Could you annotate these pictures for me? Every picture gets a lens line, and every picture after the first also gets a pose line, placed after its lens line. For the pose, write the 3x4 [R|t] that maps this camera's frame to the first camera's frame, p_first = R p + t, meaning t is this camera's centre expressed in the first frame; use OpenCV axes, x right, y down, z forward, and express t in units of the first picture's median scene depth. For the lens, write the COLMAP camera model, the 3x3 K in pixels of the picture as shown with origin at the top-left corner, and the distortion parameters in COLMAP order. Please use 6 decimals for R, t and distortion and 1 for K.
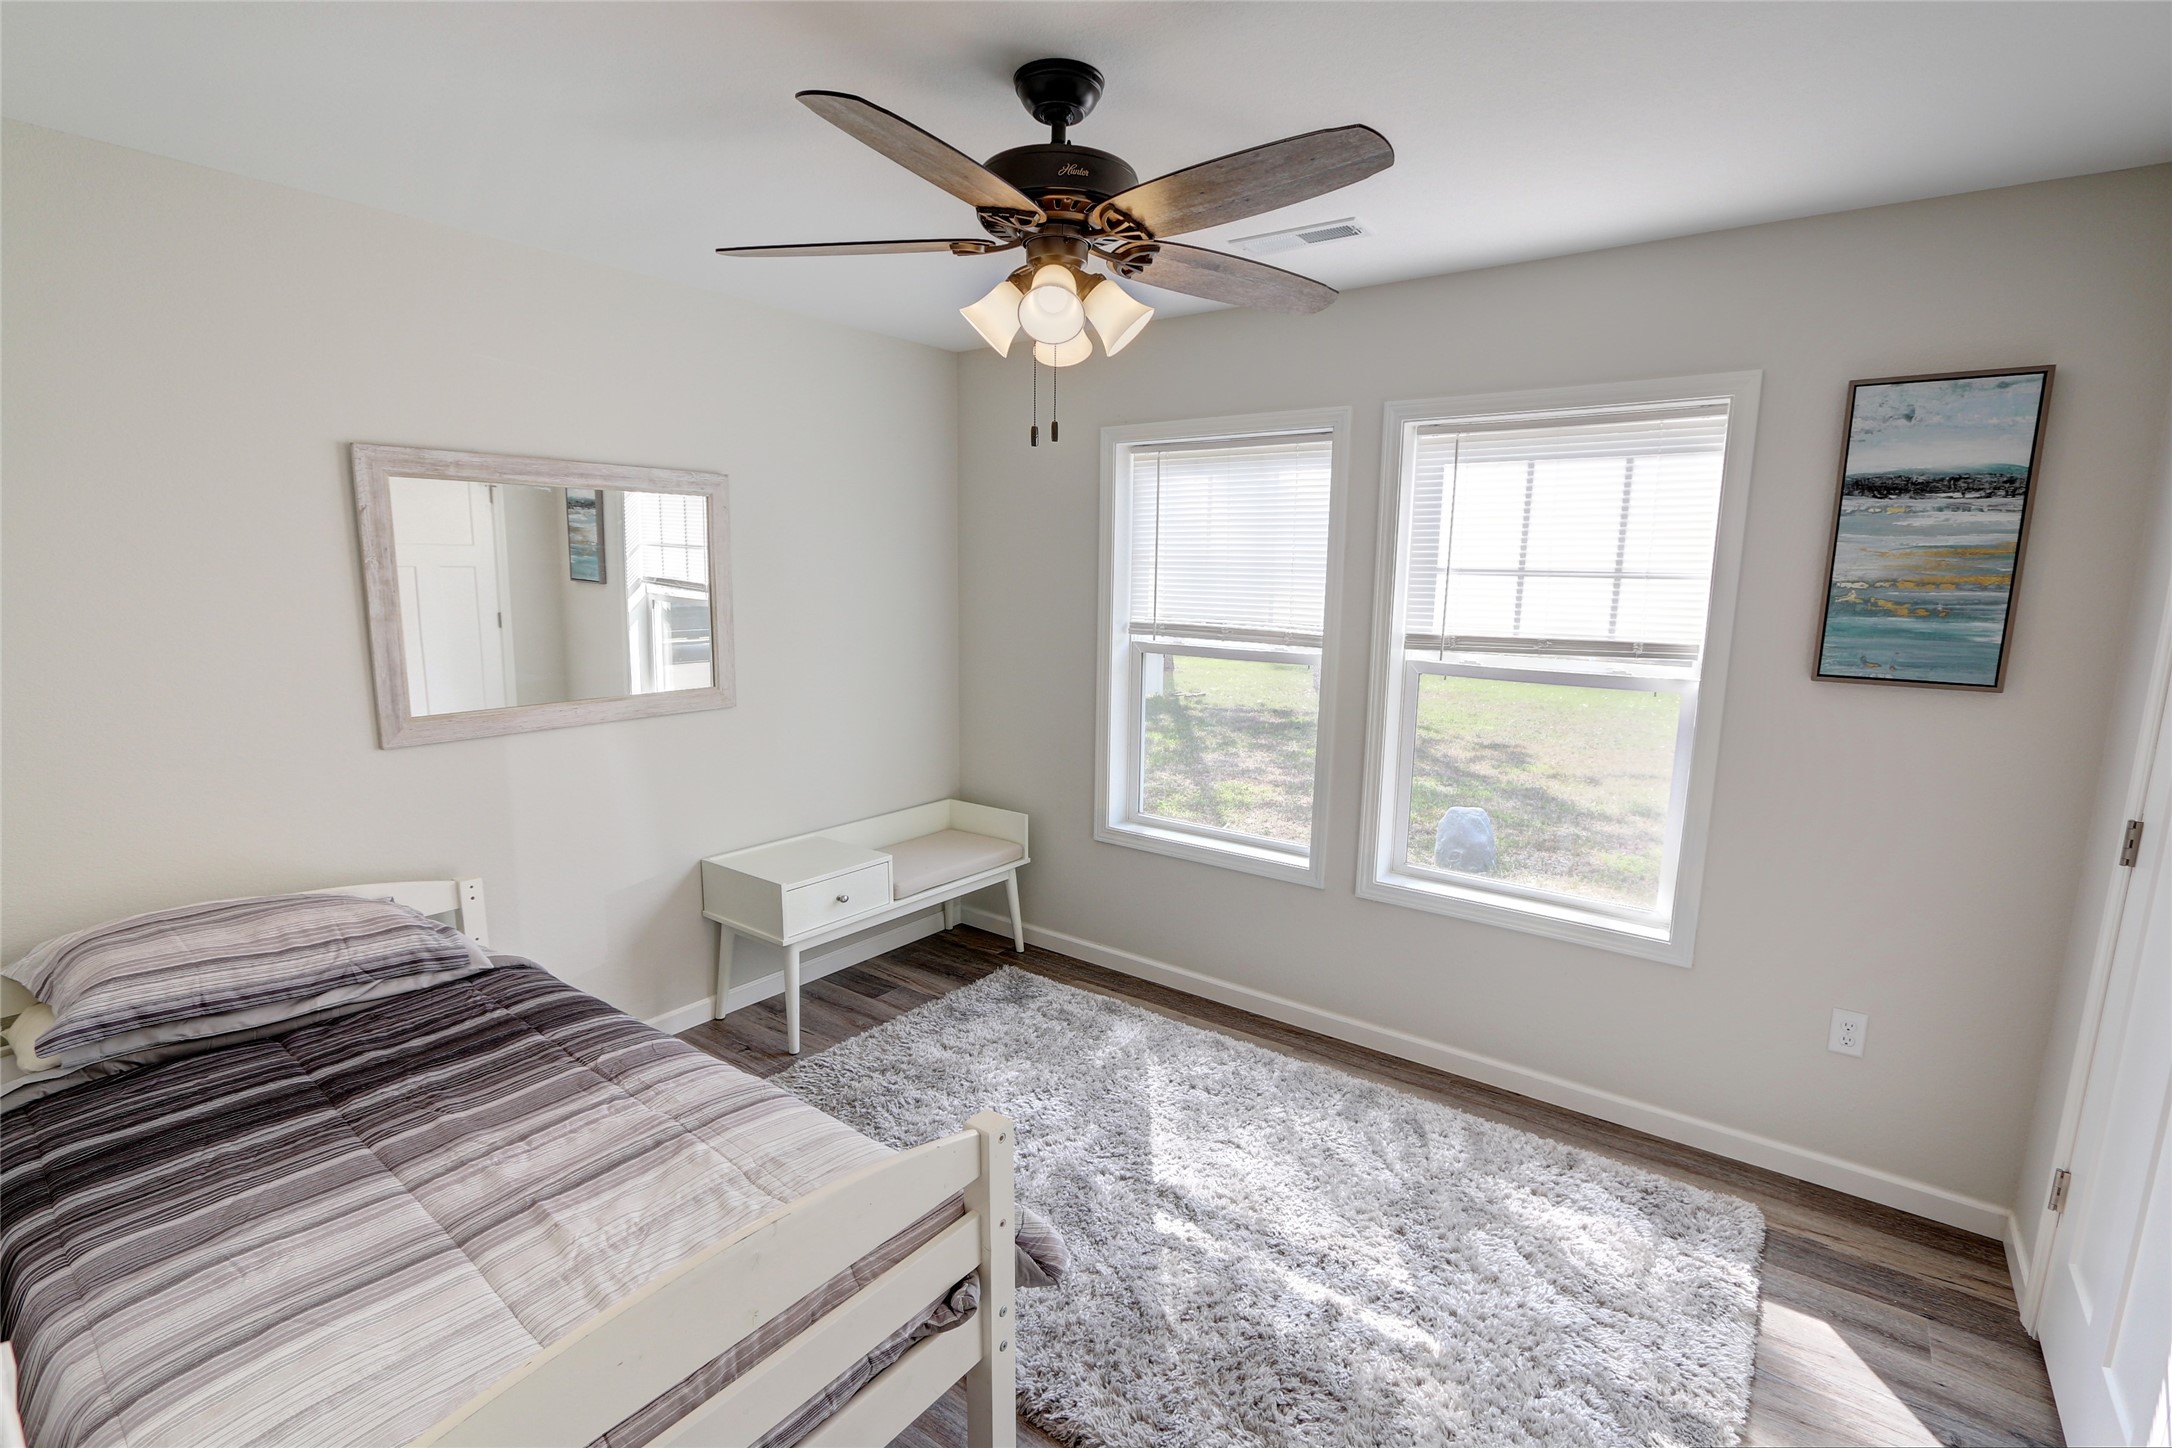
lens RADIAL K [[993.5, 0, 1084.4], [0, 993.5, 736.7], [0, 0, 1]] dist [-0.020225, 0.001073]
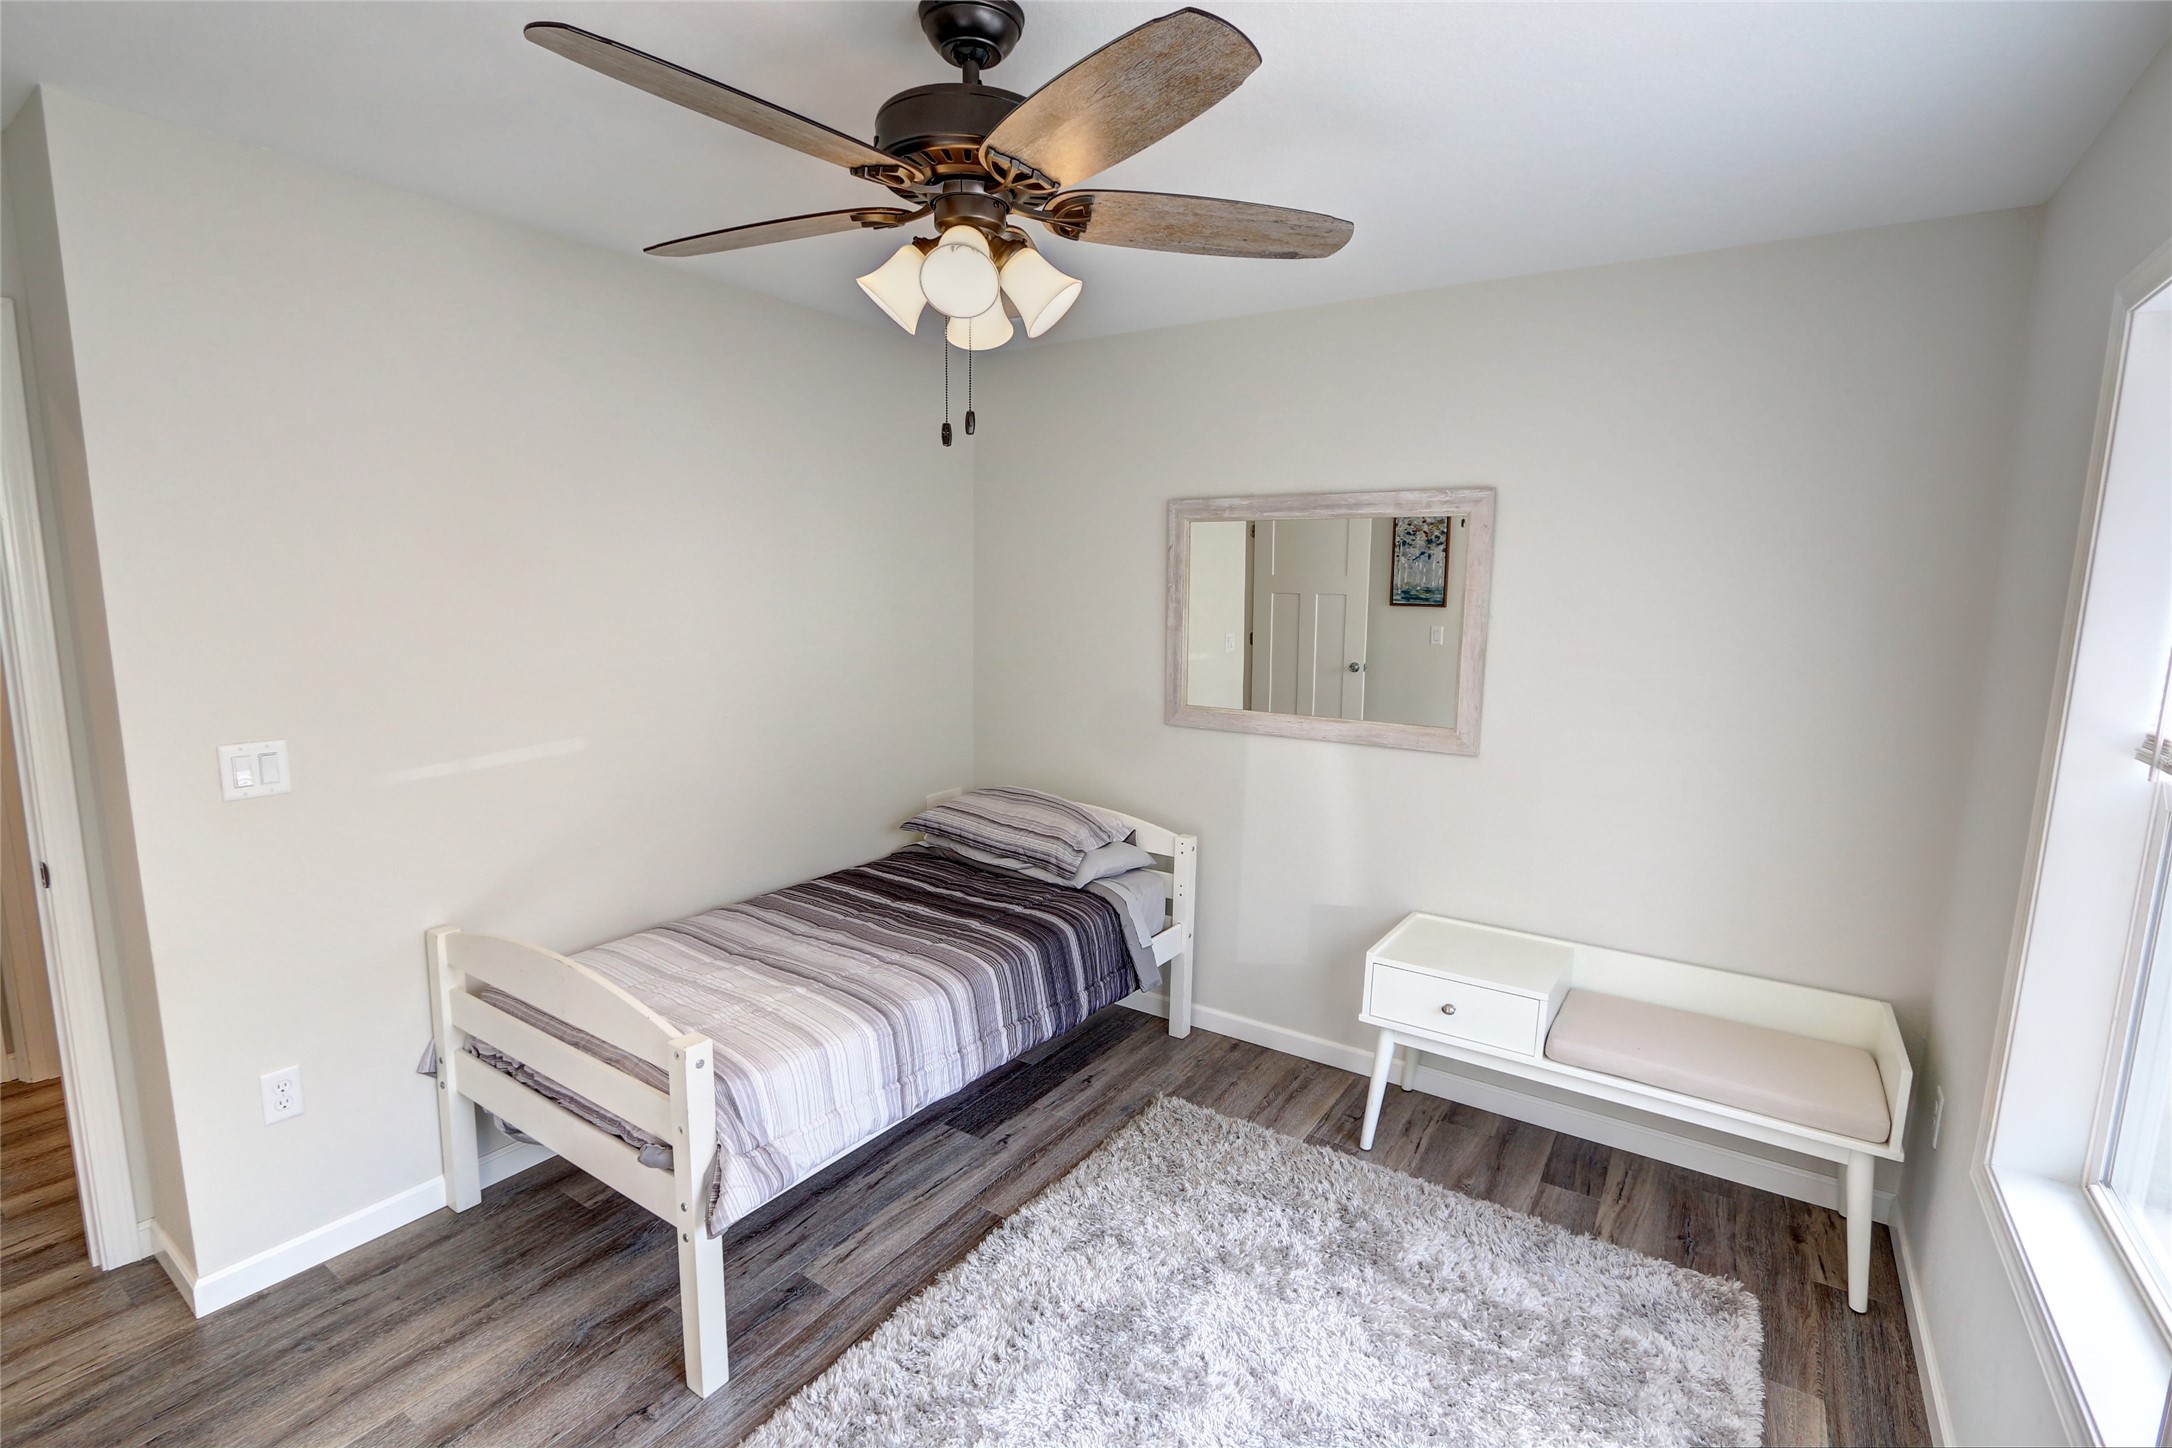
lens RADIAL K [[993.5, 0, 1084.4], [0, 993.5, 736.7], [0, 0, 1]] dist [-0.020225, 0.001073]
pose [[0.051968, 0.138204, -0.989039, 0.767754], [-0.183226, 0.974885, 0.126599, -0.149648], [0.981696, 0.174639, 0.075986, 0.957262]]
